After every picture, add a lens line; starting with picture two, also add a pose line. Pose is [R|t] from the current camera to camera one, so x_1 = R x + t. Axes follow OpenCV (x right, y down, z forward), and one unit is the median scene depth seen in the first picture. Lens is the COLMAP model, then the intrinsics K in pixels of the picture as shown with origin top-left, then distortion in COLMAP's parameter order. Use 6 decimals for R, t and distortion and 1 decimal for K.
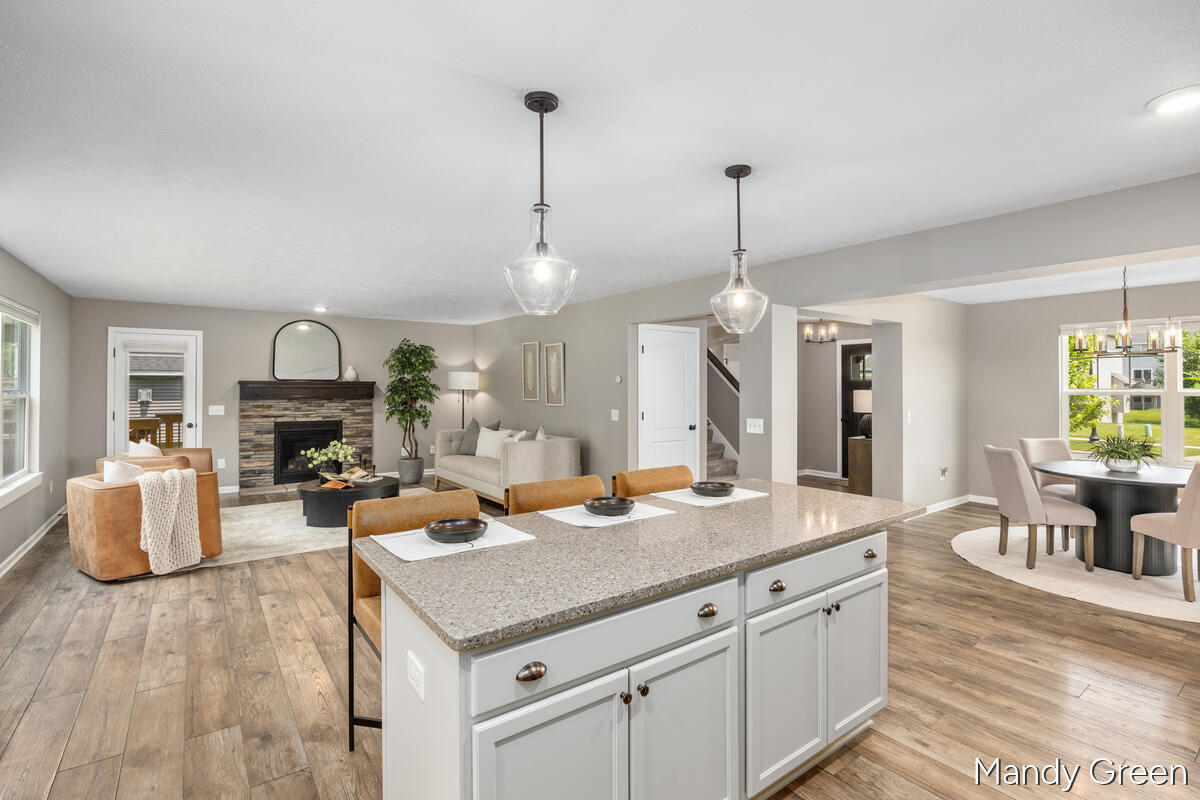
lens RADIAL K [[575.3, 0, 607.3], [0, 575.3, 384.2], [0, 0, 1]] dist [-0.017380, 0.001803]
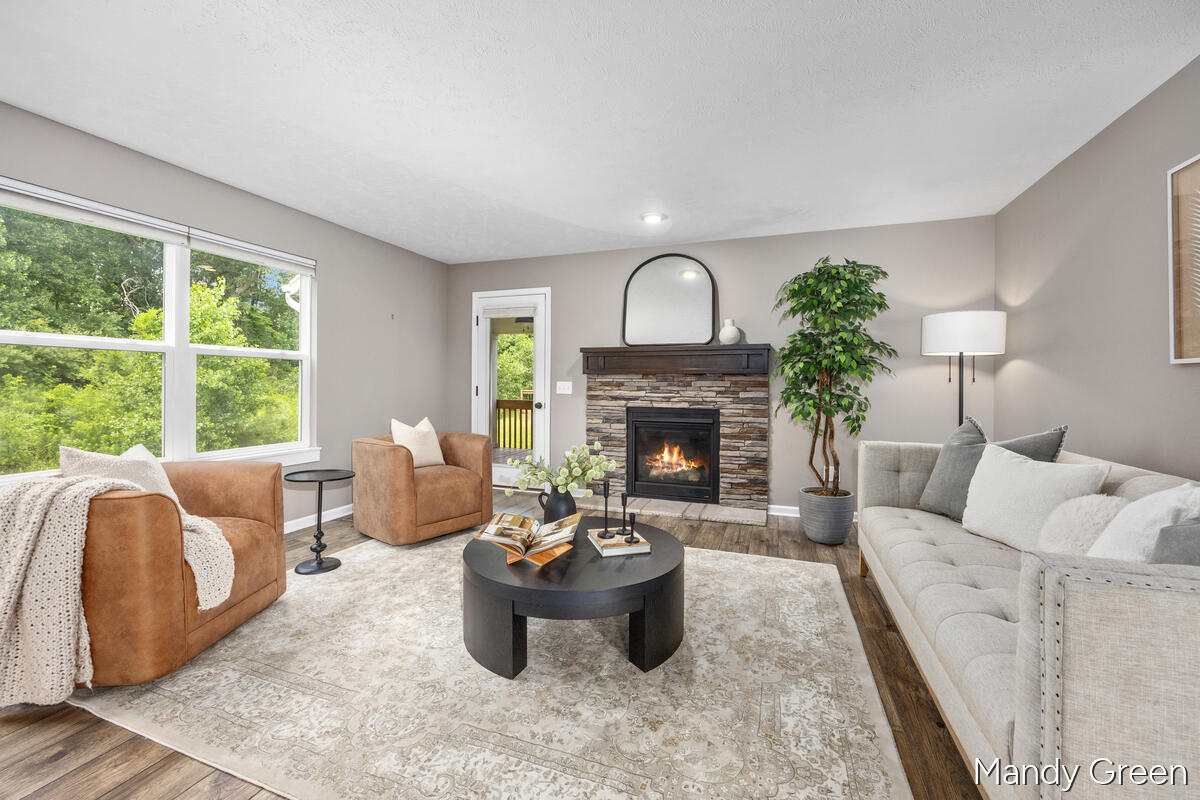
lens RADIAL K [[485.6, 0, 598.1], [0, 485.6, 387.3], [0, 0, 1]] dist [-0.009416, 0.001137]
pose [[0.551823, 0.005653, -0.833942, -0.105773], [-0.004274, 0.999983, 0.003951, 0.040311], [0.833950, 0.001384, 0.551838, 0.641189]]
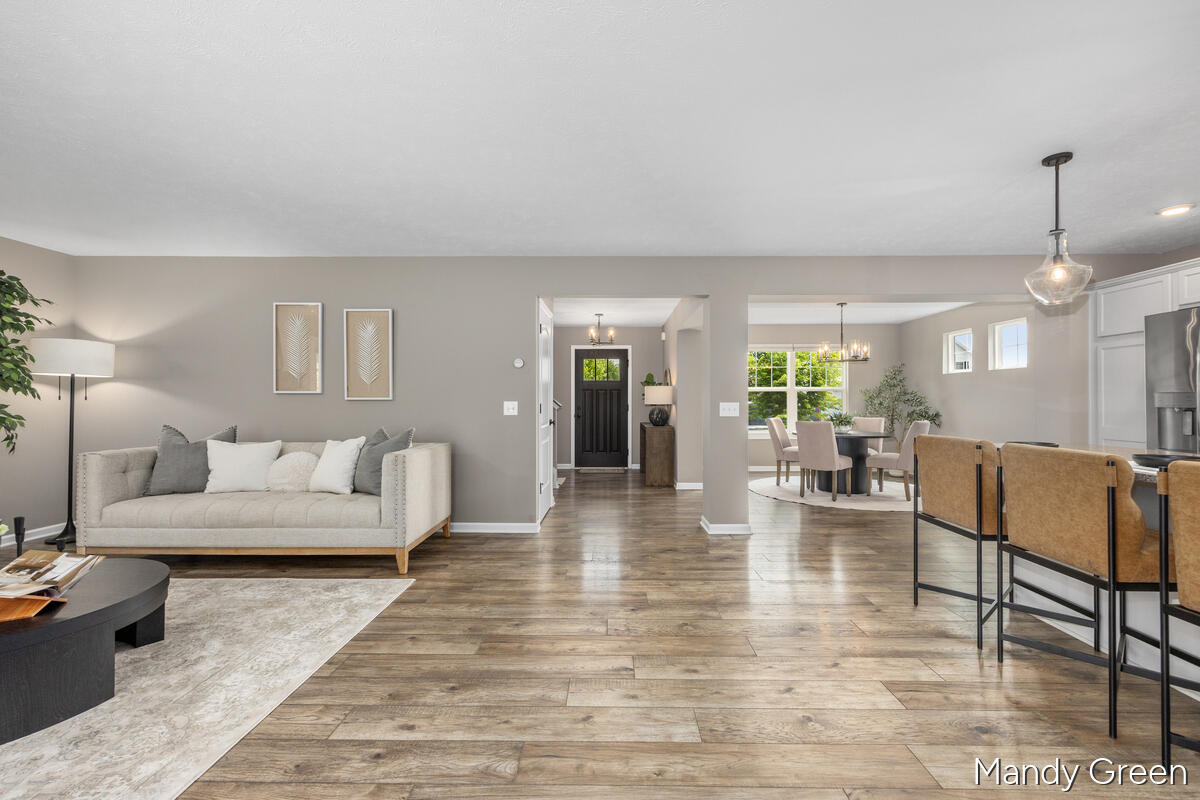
lens RADIAL K [[508.6, 0, 606.5], [0, 508.6, 383.0], [0, 0, 1]] dist [0.020312, 0.000406]
pose [[0.607409, 0.027028, 0.793929, -0.382096], [-0.002772, 0.999487, -0.031905, 0.034030], [-0.794384, 0.017179, 0.607172, 0.381831]]
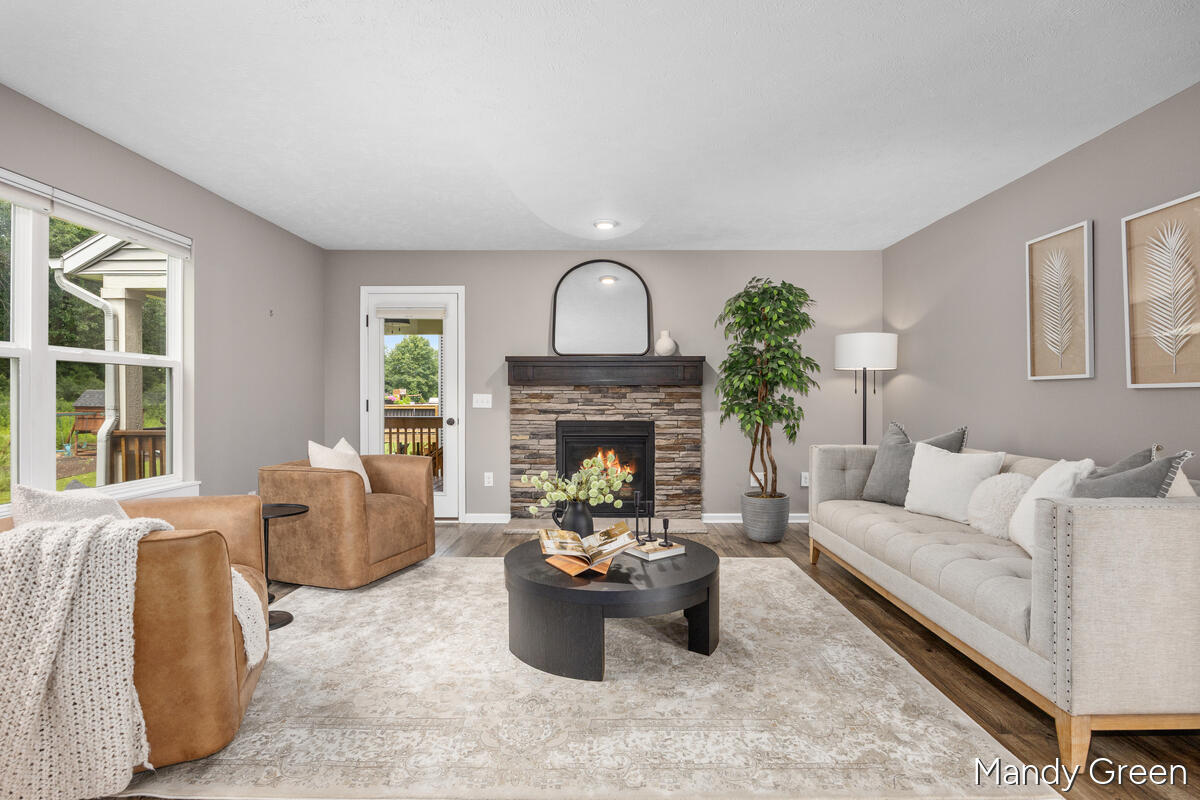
lens RADIAL K [[575.3, 0, 599.9], [0, 575.3, 401.9], [0, 0, 1]] dist [-0.017380, 0.001803]
pose [[0.799967, 0.002727, -0.600038, -0.150705], [0.002833, 0.999961, 0.008321, 0.039570], [0.600038, -0.008357, 0.799928, 0.506488]]
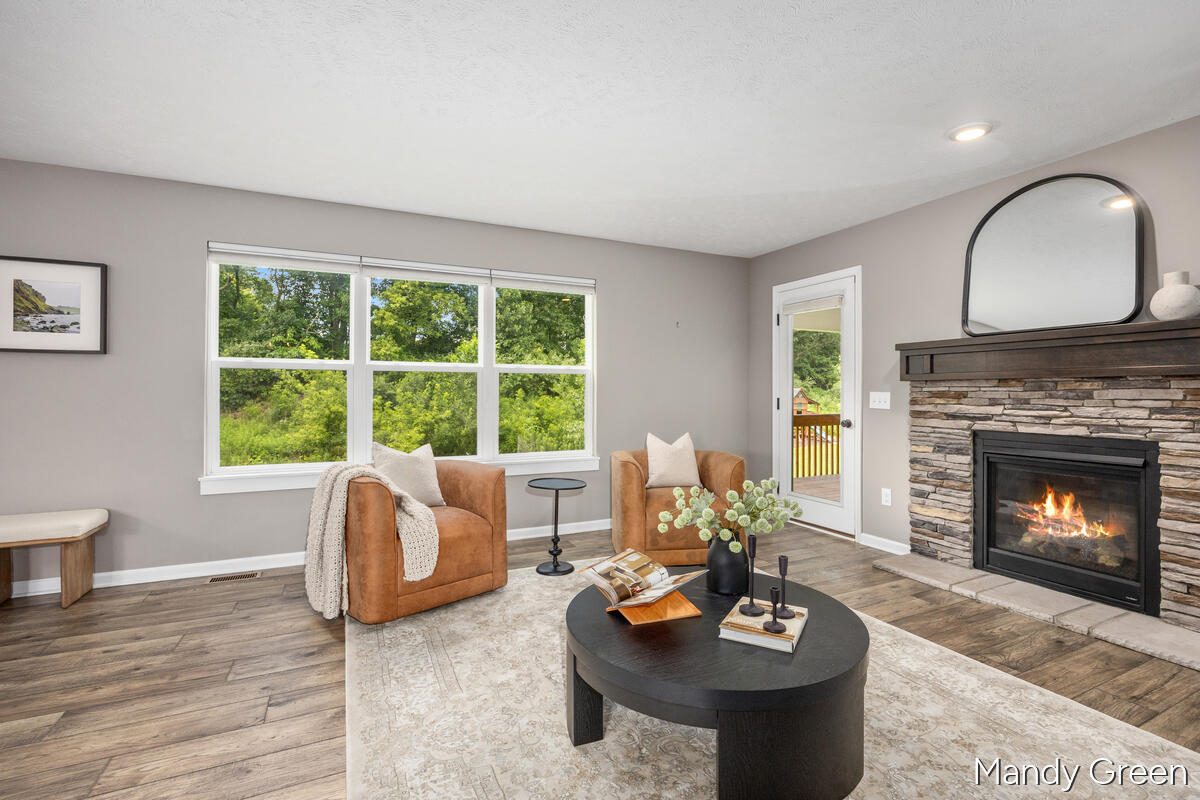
lens RADIAL K [[539.9, 0, 602.5], [0, 539.9, 394.7], [0, 0, 1]] dist [-0.015716, 0.001485]
pose [[-0.185091, 0.000361, -0.982721, -0.107843], [0.001176, 0.999999, 0.000146, 0.037836], [0.982721, -0.001129, -0.185091, 0.787243]]
